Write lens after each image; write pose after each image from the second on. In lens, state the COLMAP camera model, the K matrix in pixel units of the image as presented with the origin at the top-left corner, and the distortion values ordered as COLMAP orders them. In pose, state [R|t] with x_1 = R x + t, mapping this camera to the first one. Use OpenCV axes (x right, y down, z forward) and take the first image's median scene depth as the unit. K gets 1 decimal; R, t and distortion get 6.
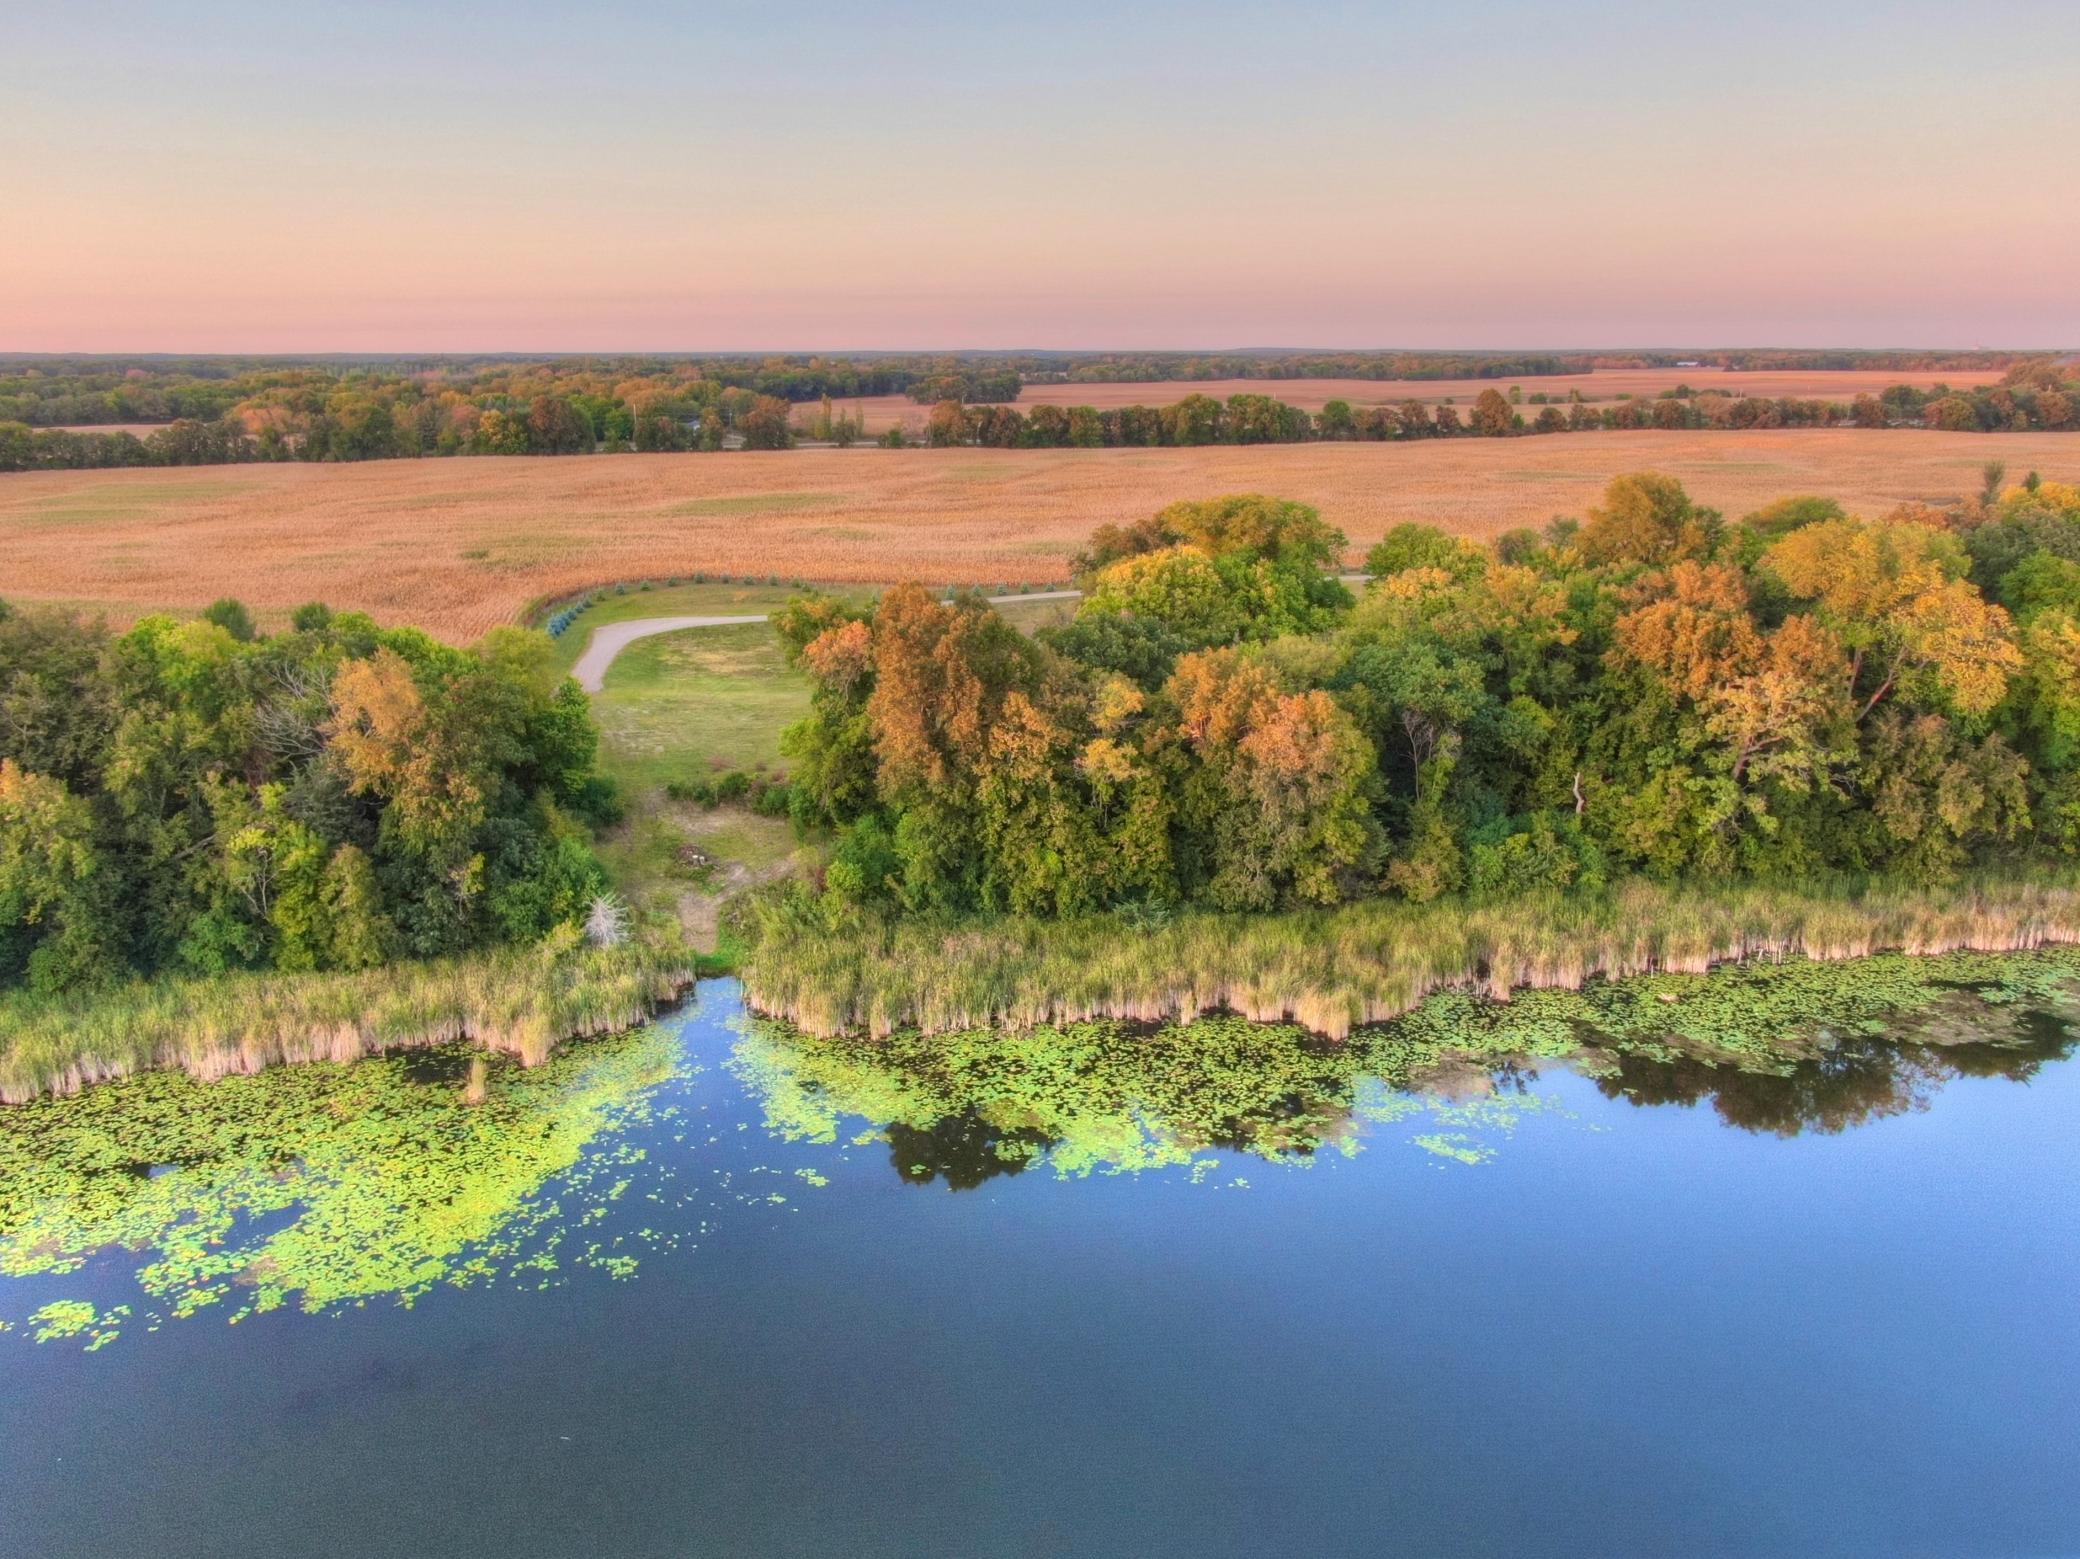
lens RADIAL K [[1640.6, 0, 1040.0], [0, 1640.6, 779.5], [0, 0, 1]] dist [-0.013348, -0.000805]
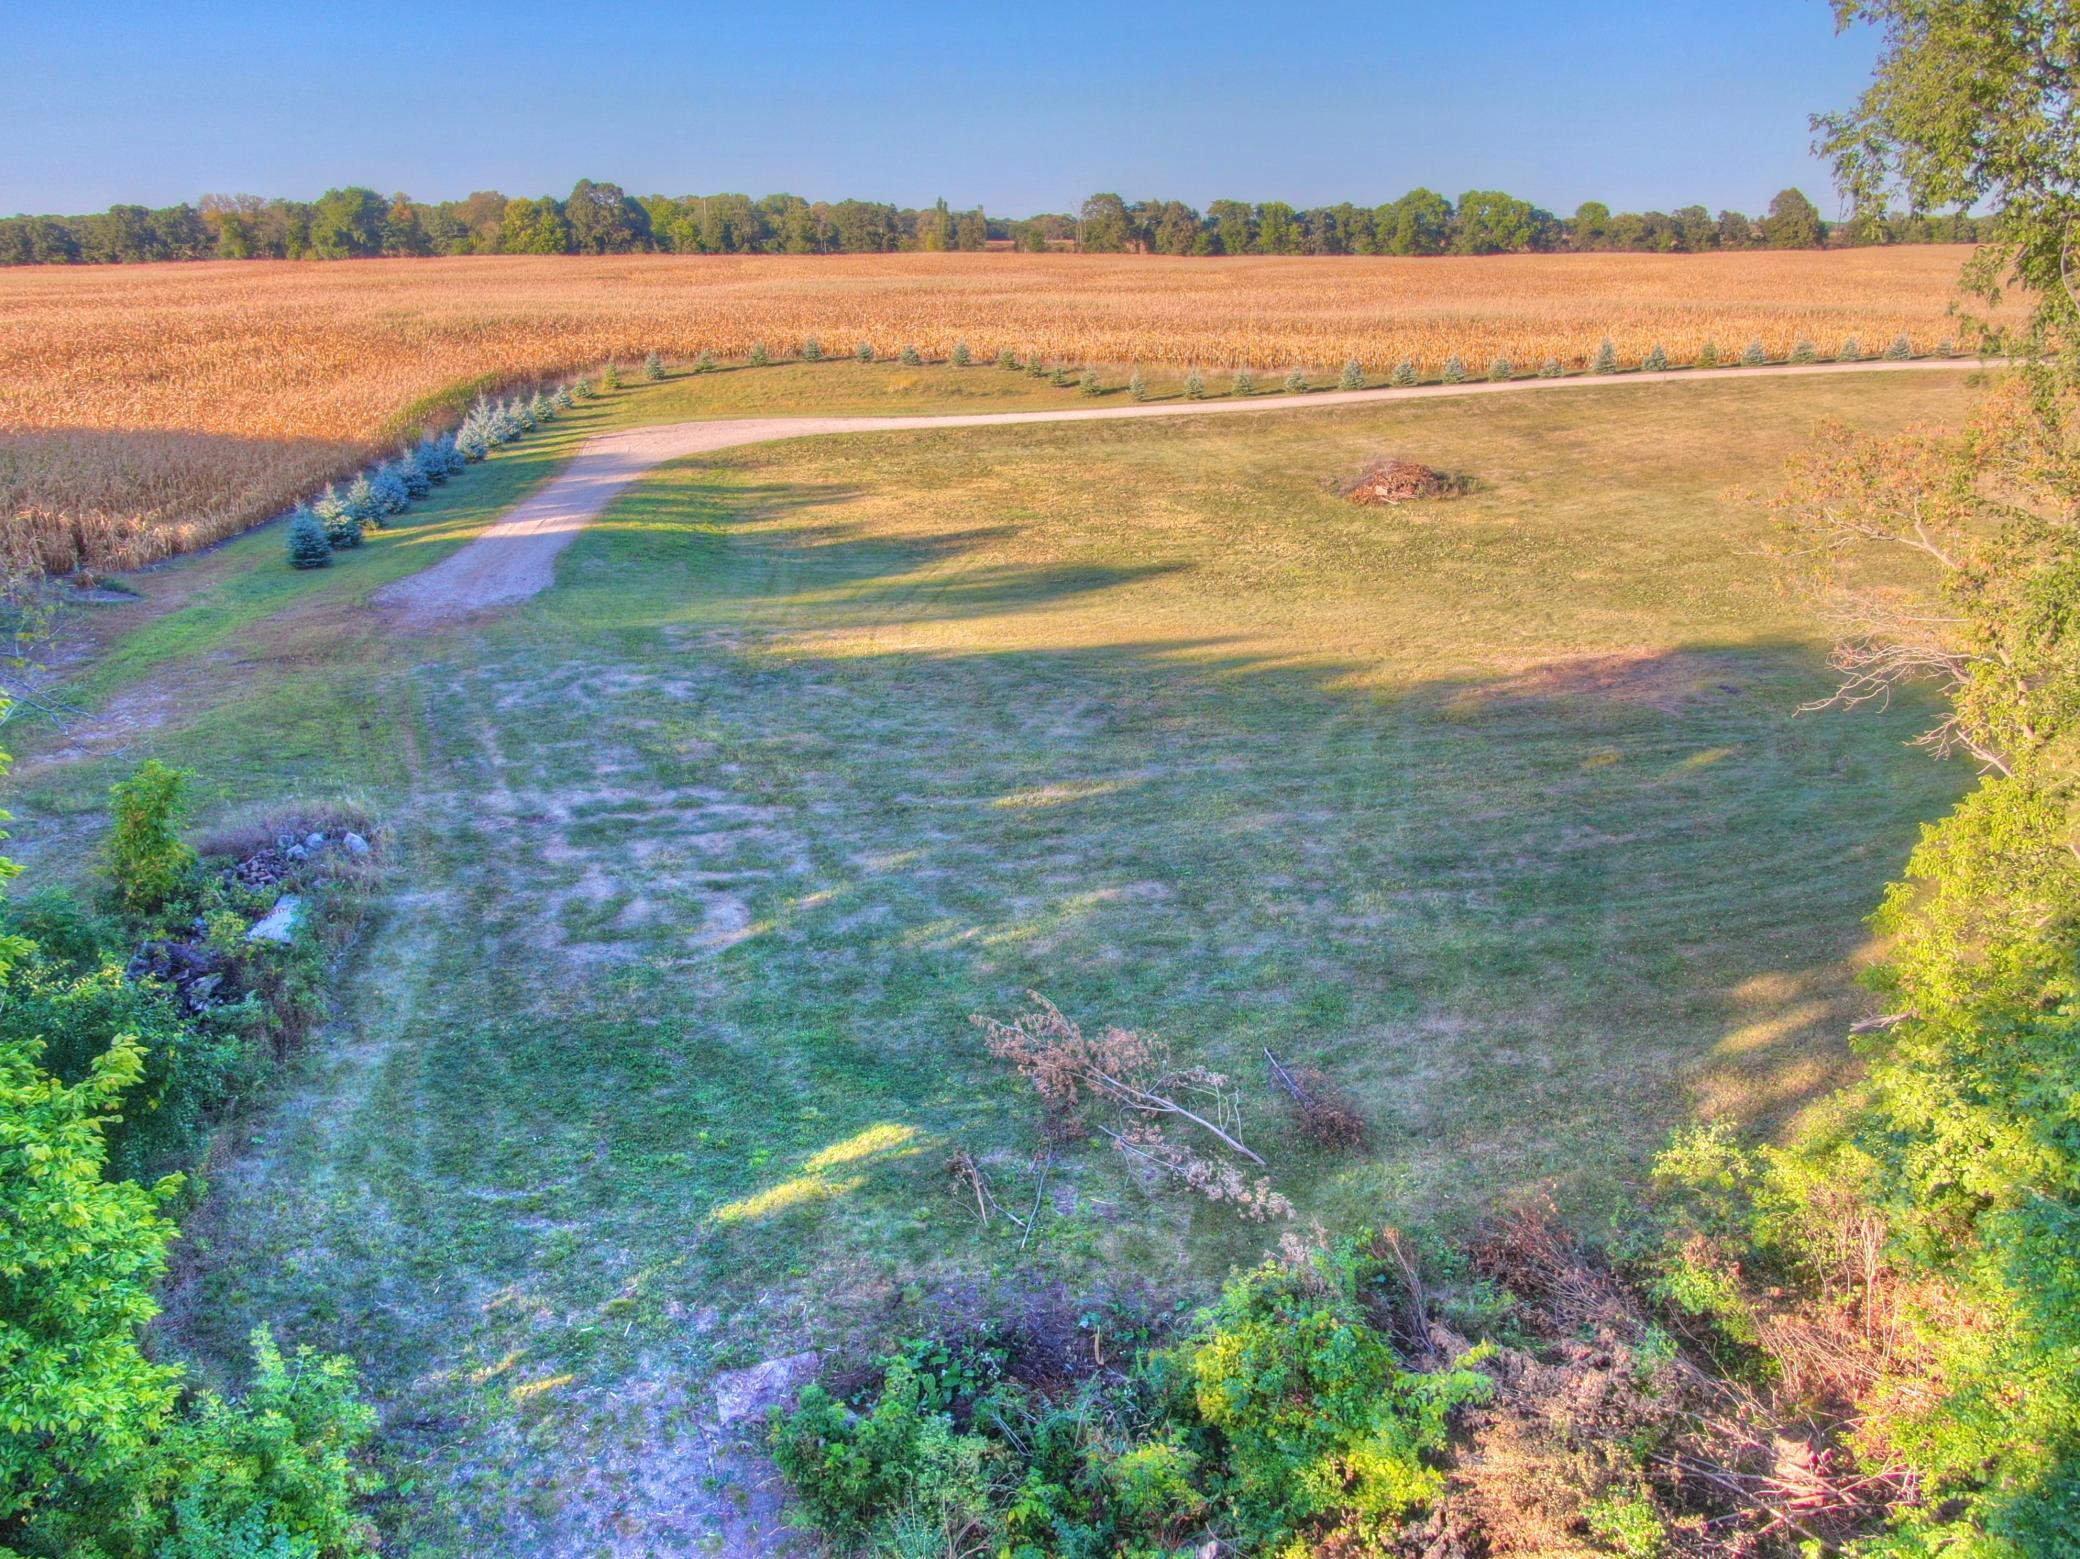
lens RADIAL K [[1564.5, 0, 1045.0], [0, 1564.5, 780.4], [0, 0, 1]] dist [-0.015648, 0.004944]
pose [[0.999277, 0.016125, -0.034418, -0.181641], [-0.013179, 0.996366, 0.084152, -0.051073], [0.035649, -0.083638, 0.995858, 0.789389]]
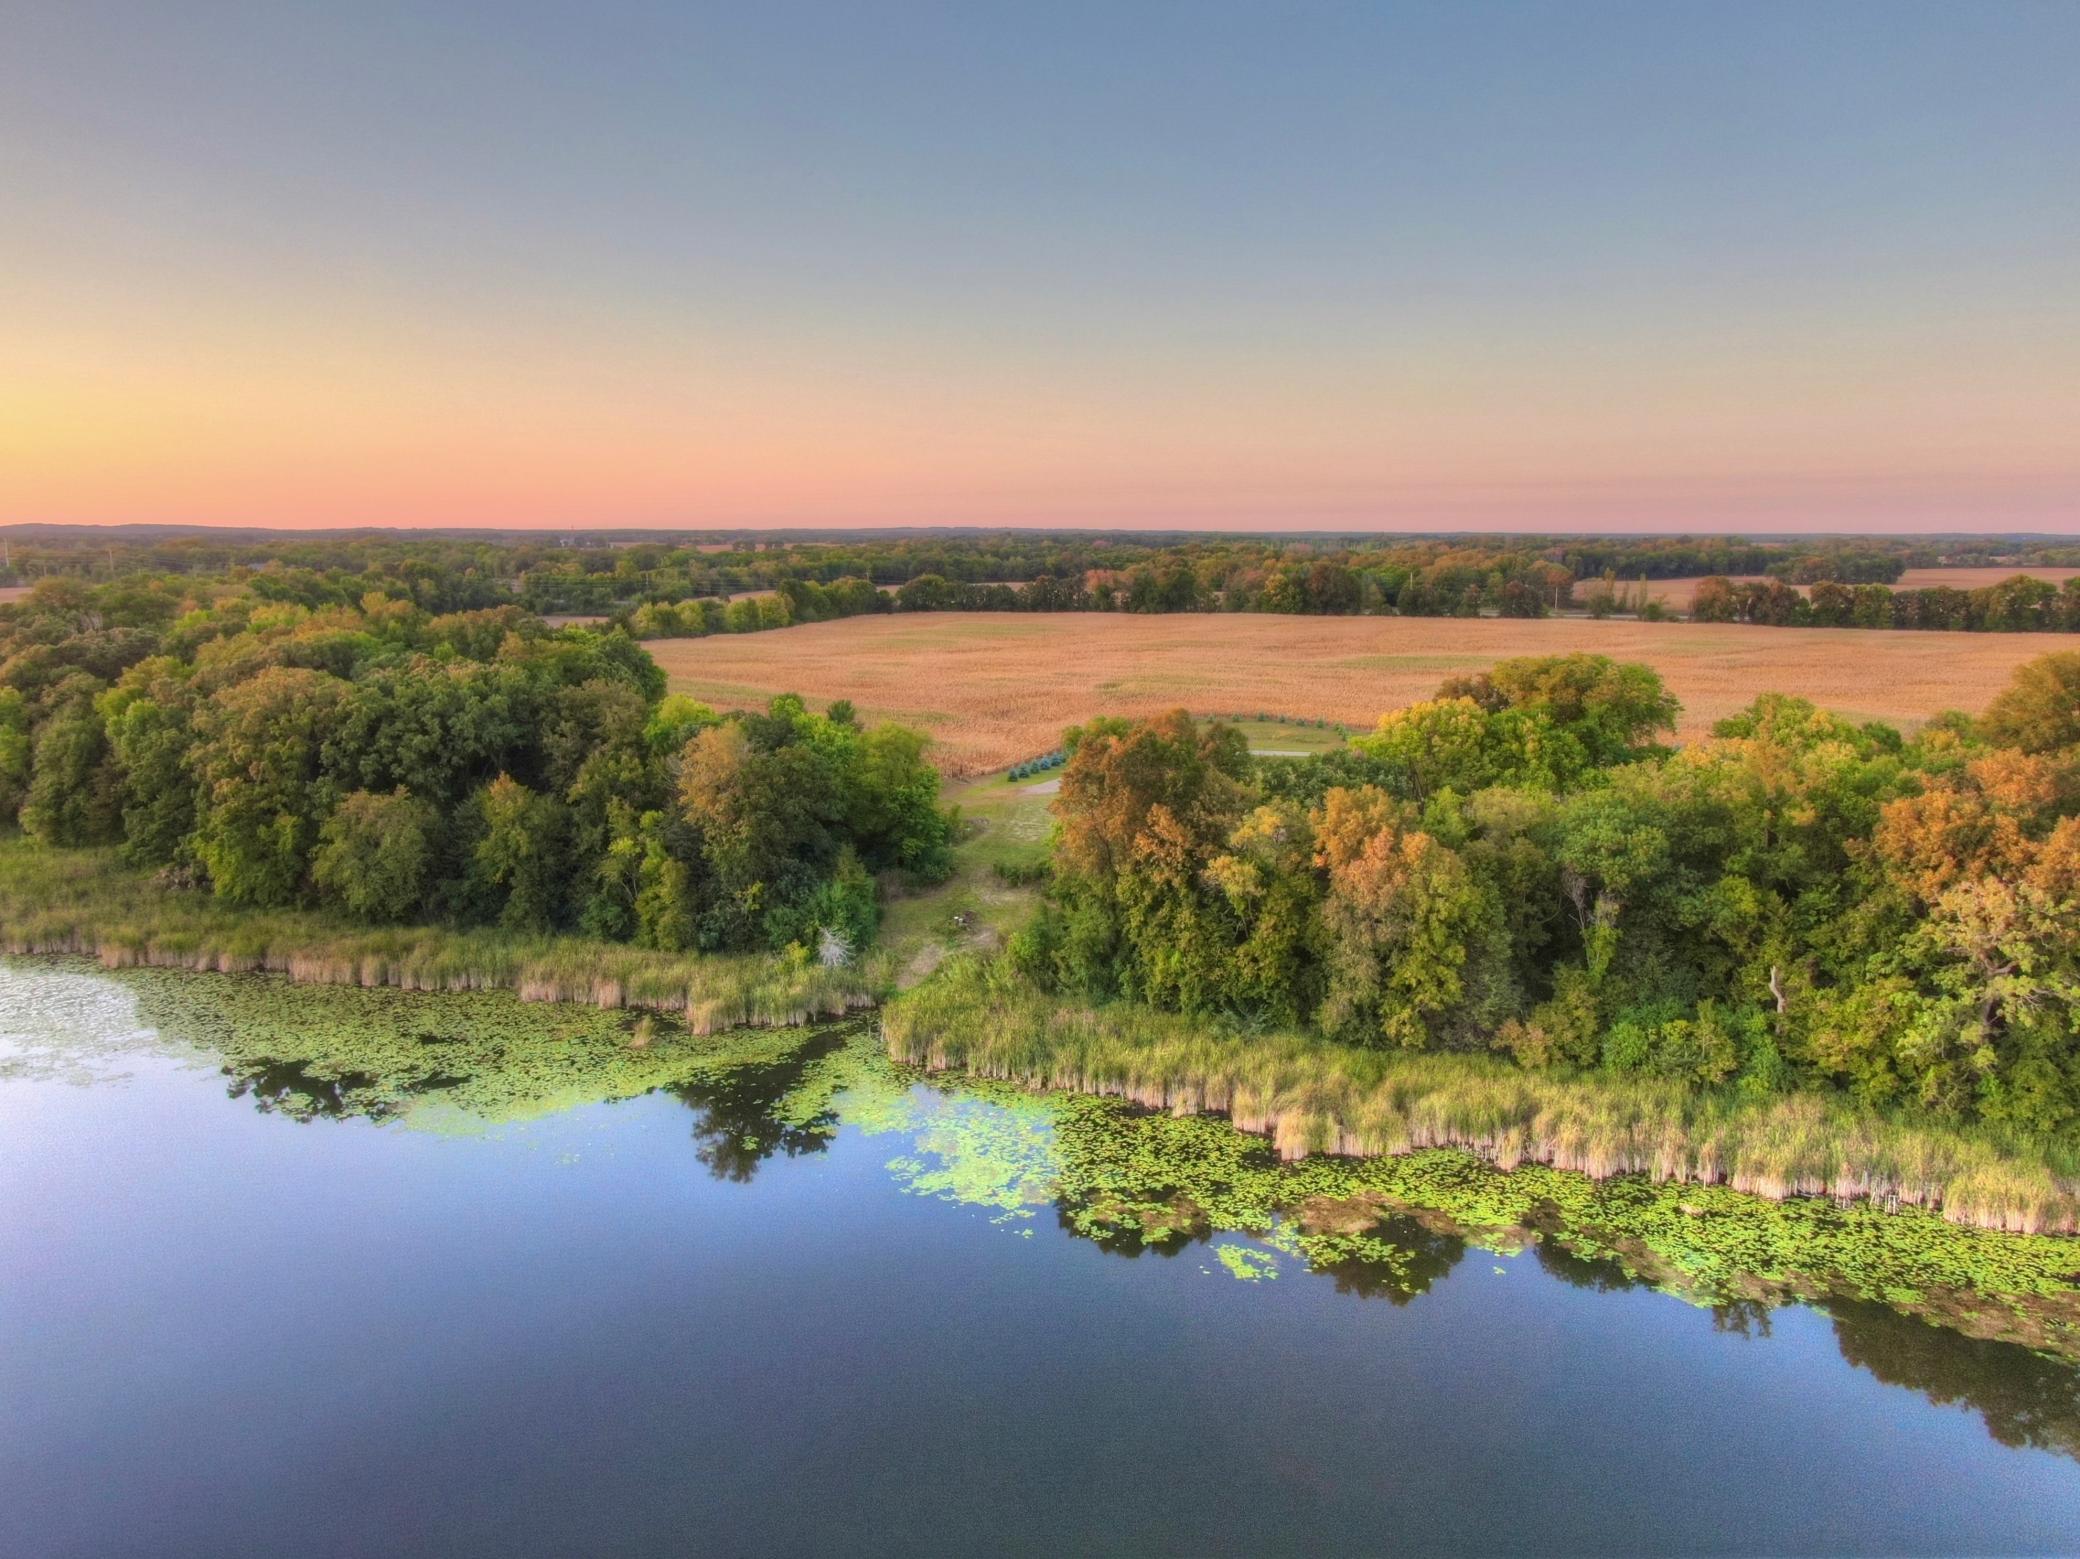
lens RADIAL K [[1564.5, 0, 1045.0], [0, 1564.5, 780.4], [0, 0, 1]] dist [-0.015648, 0.004944]
pose [[0.827395, 0.092569, -0.553940, 0.462631], [-0.146829, 0.987672, -0.054263, 0.000119], [0.542088, 0.126231, 0.830787, 0.063165]]
